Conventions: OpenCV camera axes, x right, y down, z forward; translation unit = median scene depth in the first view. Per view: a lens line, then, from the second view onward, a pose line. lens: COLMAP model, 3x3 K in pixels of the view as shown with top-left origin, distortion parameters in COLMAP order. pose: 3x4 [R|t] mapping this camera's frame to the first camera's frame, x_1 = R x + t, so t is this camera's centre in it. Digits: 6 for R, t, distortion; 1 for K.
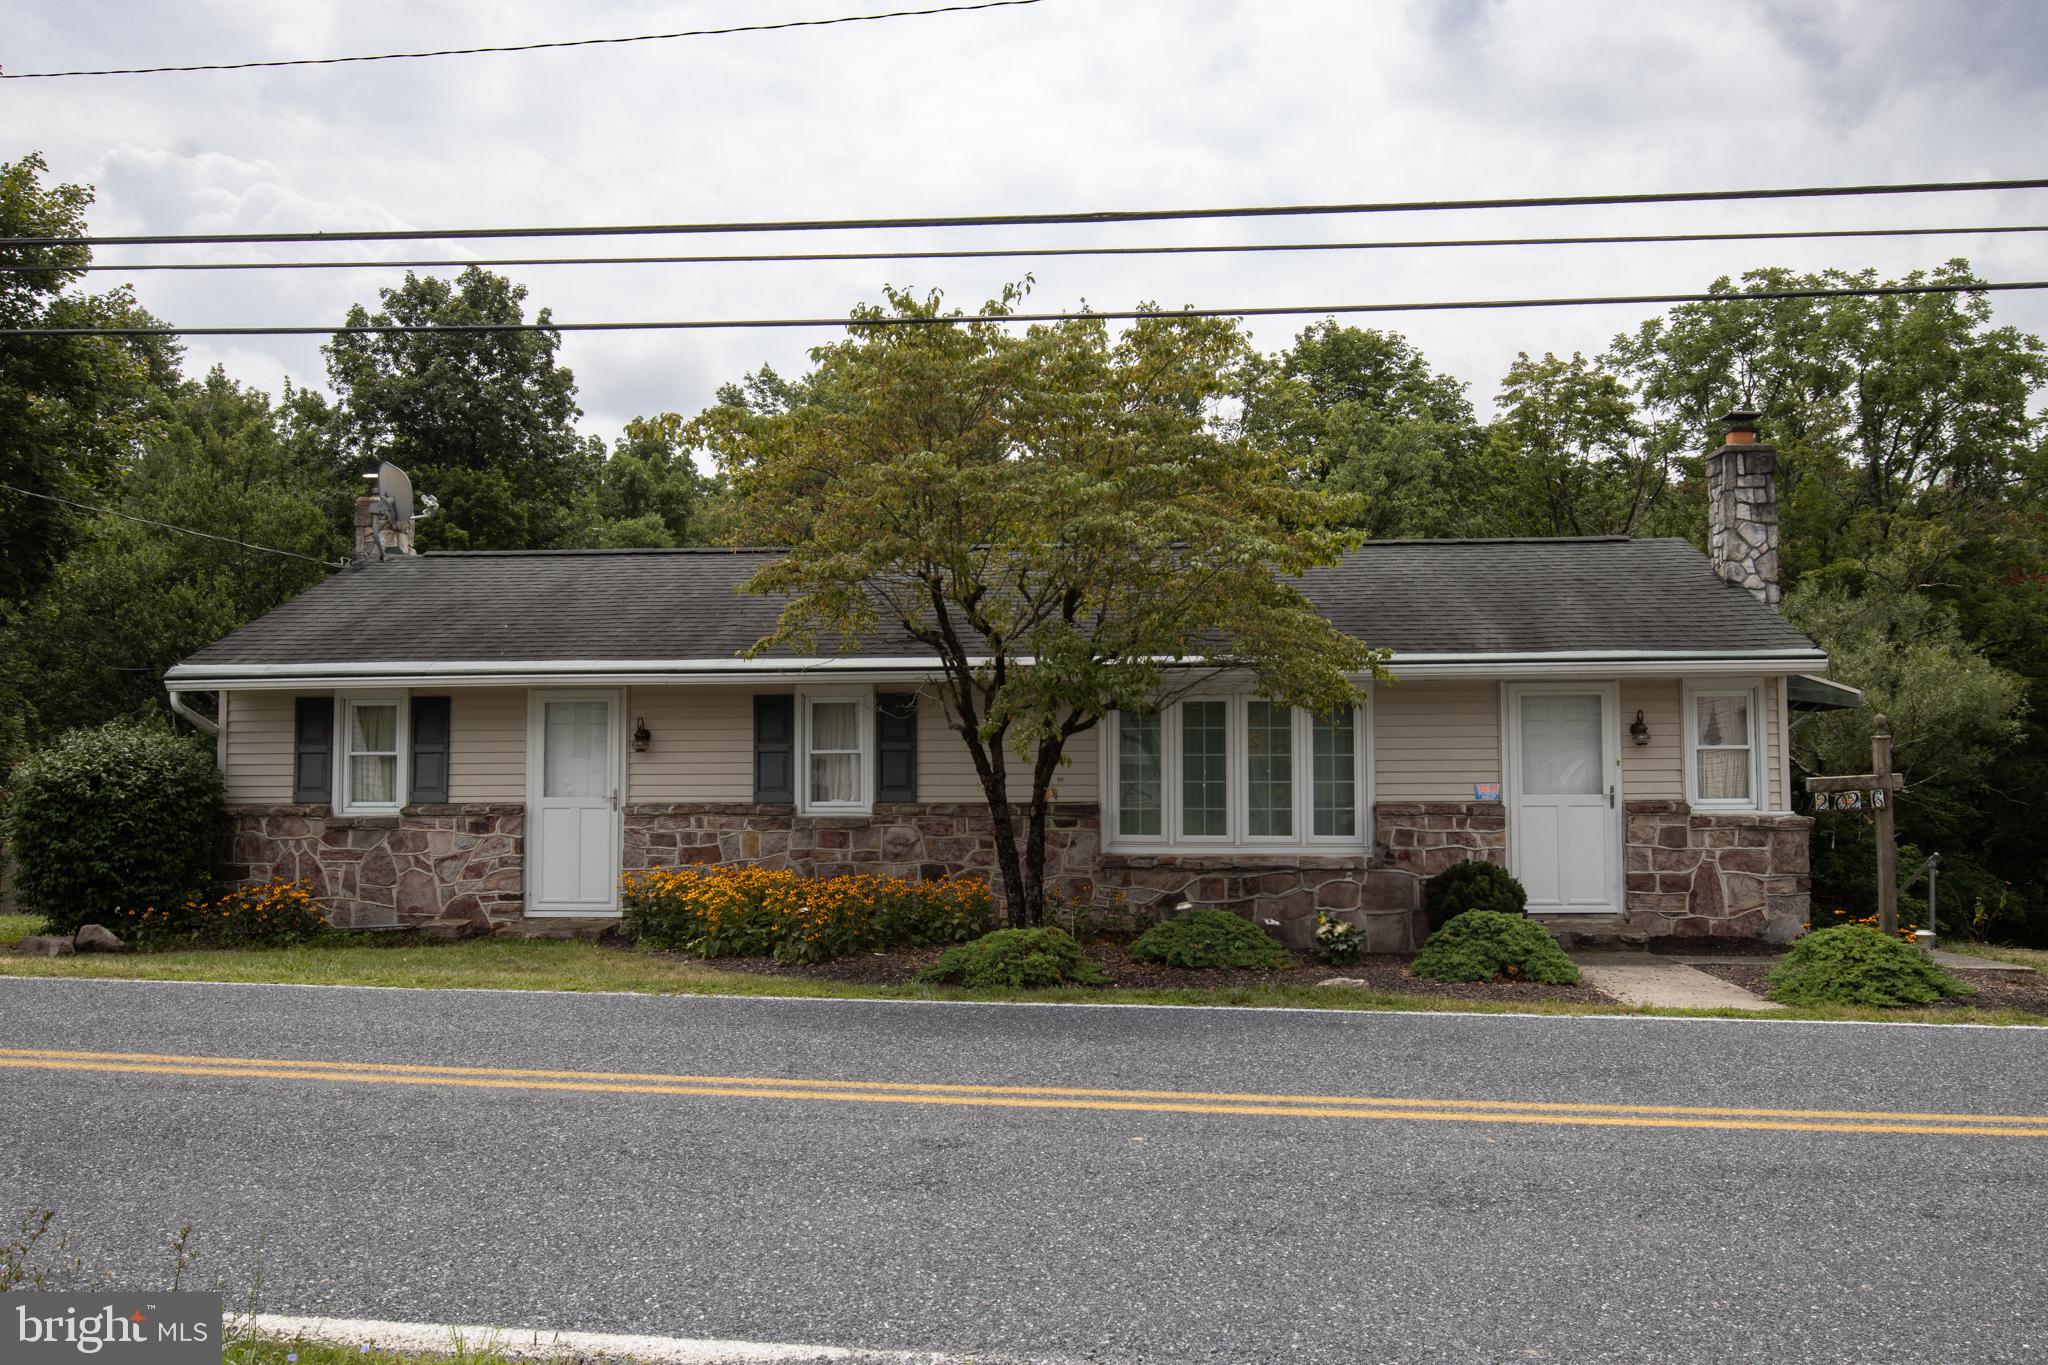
lens RADIAL K [[1399.3, 0, 1024.0], [0, 1399.3, 682.5], [0, 0, 1]] dist [-0.042755, -0.000123]
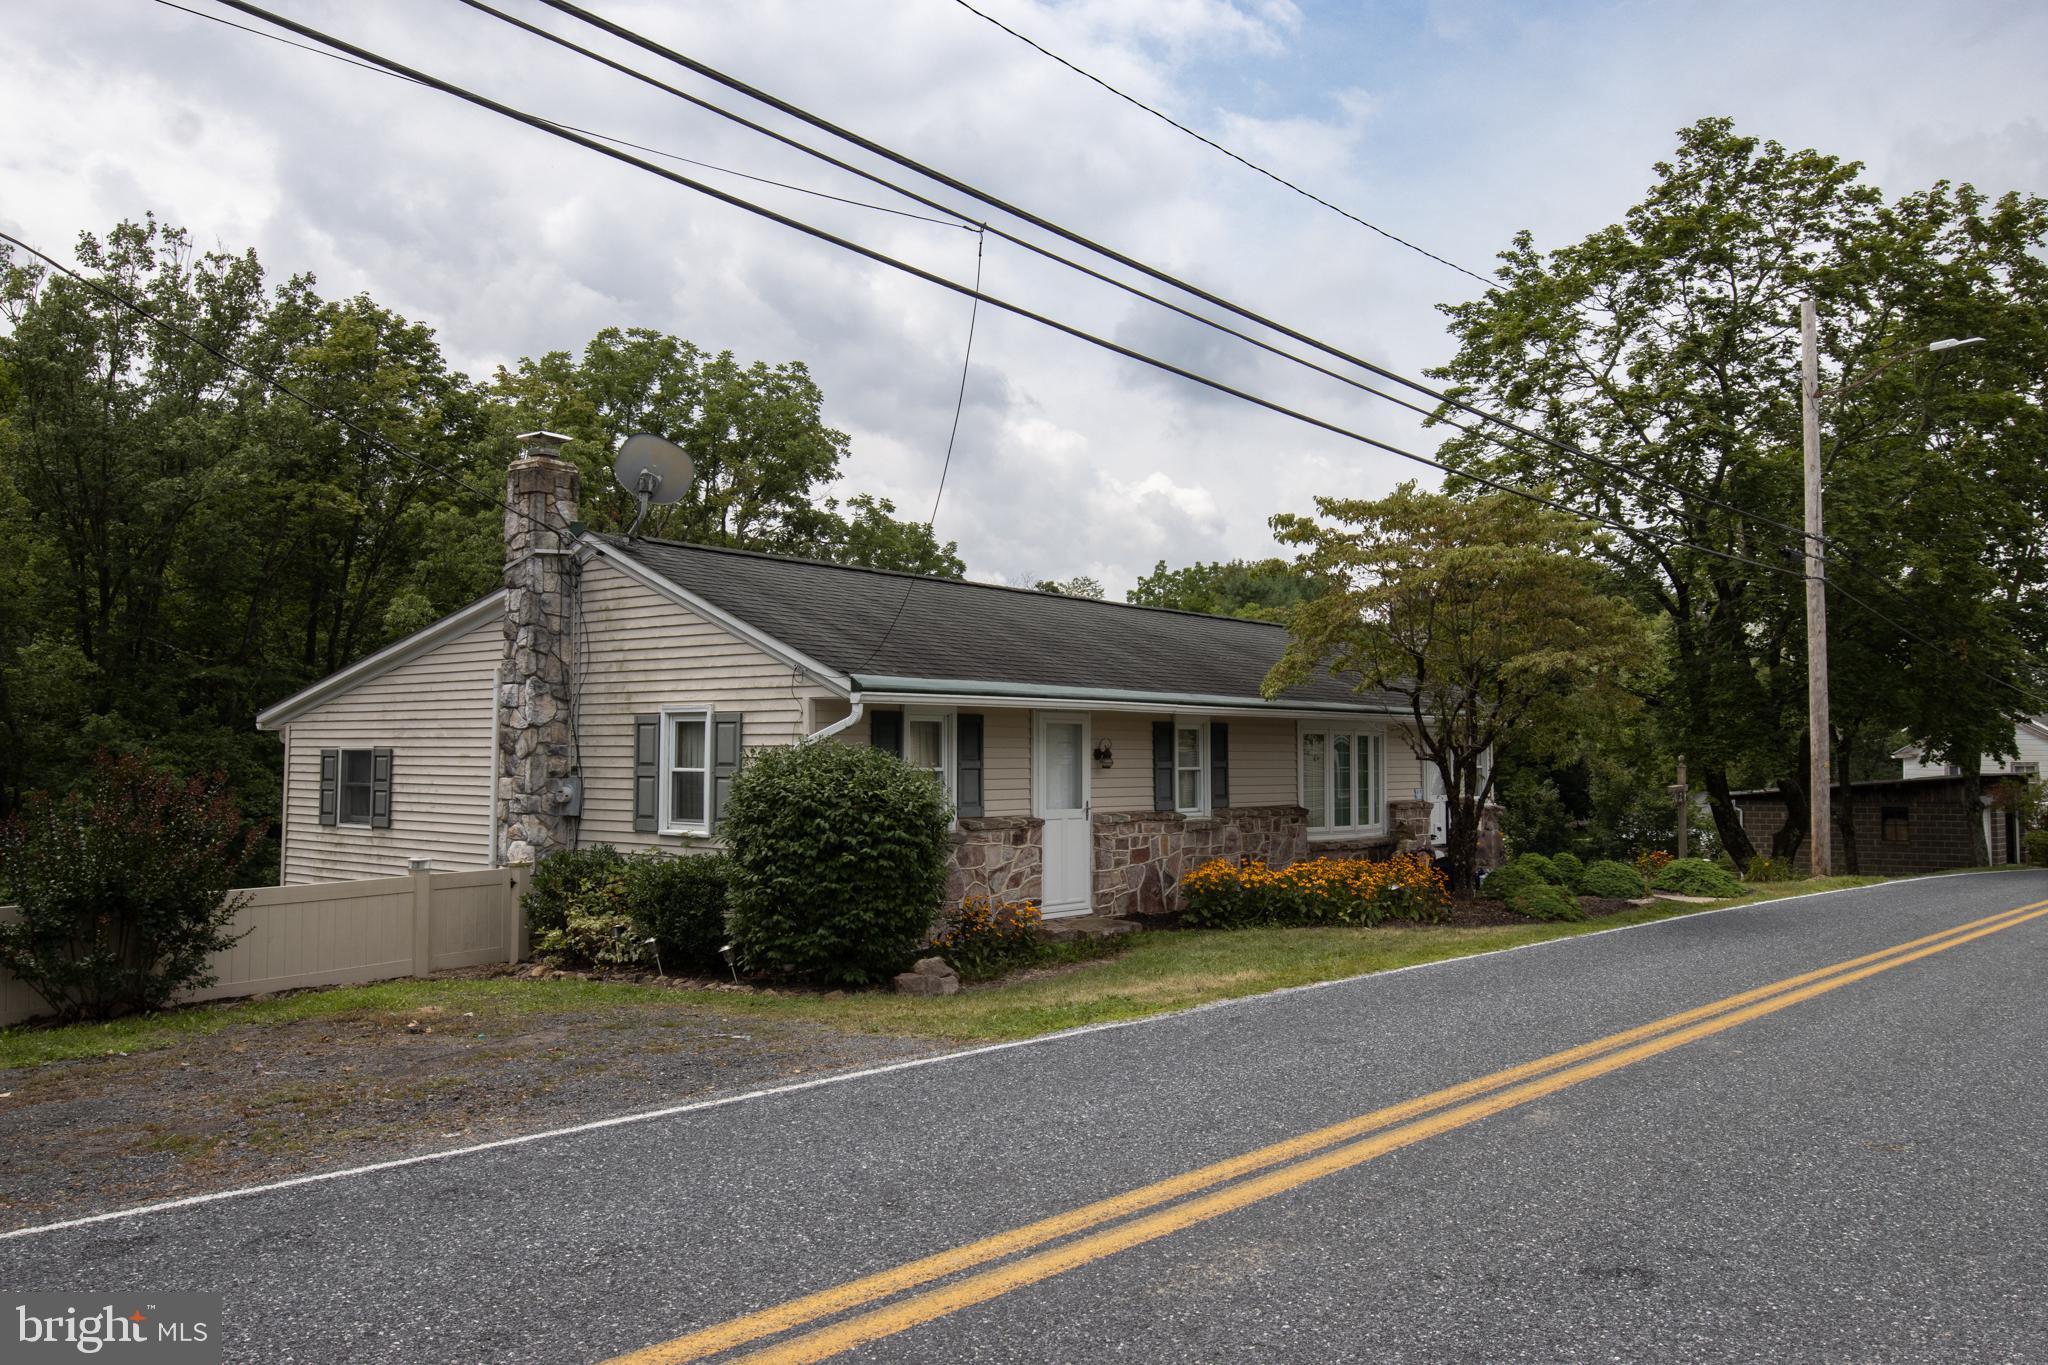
lens RADIAL K [[1565.4, 0, 1004.0], [0, 1565.4, 679.4], [0, 0, 1]] dist [-0.032260, -0.002601]
pose [[0.581954, 0.051699, 0.811577, -1.373777], [-0.038399, 0.998611, -0.036078, 0.025990], [-0.812315, -0.010168, 0.583131, 0.313689]]
